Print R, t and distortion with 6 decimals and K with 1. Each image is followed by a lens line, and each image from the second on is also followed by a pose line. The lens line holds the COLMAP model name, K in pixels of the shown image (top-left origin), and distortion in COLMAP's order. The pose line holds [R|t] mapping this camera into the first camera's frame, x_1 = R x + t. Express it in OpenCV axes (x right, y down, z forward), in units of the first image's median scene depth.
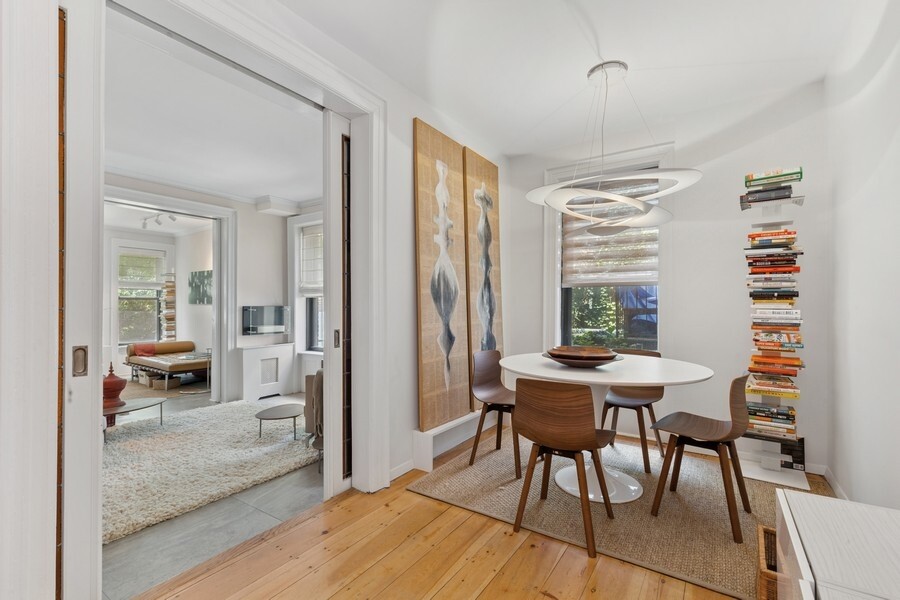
lens RADIAL K [[402.3, 0, 459.4], [0, 402.3, 303.5], [0, 0, 1]] dist [0.000224, -0.000136]
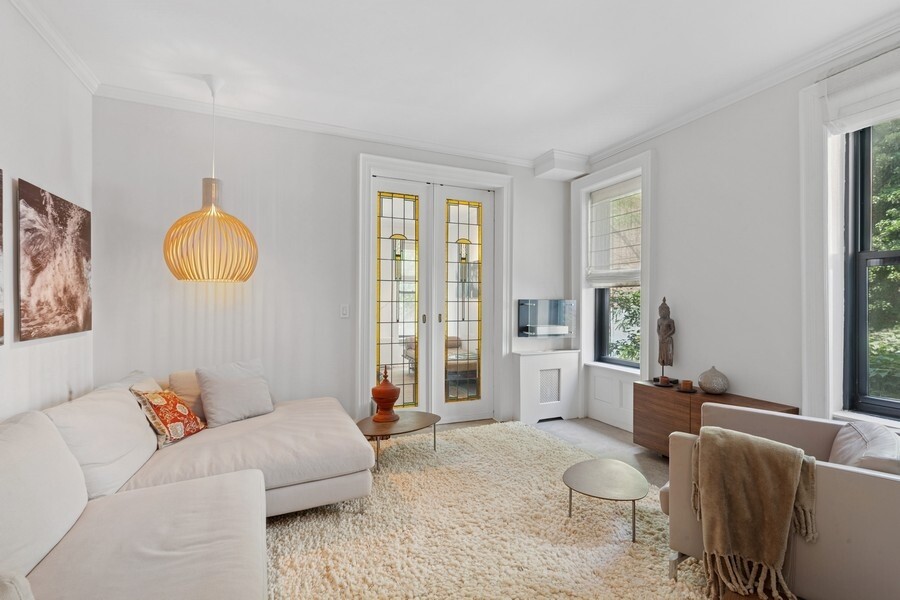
lens RADIAL K [[415.2, 0, 450.0], [0, 415.2, 300.0], [0, 0, 1]] dist [0.000163, -0.000035]
pose [[0.827552, 0.001975, -0.561385, -0.187757], [-0.004413, 0.999986, -0.002988, 0.010223], [0.561371, 0.004950, 0.827549, 0.246530]]
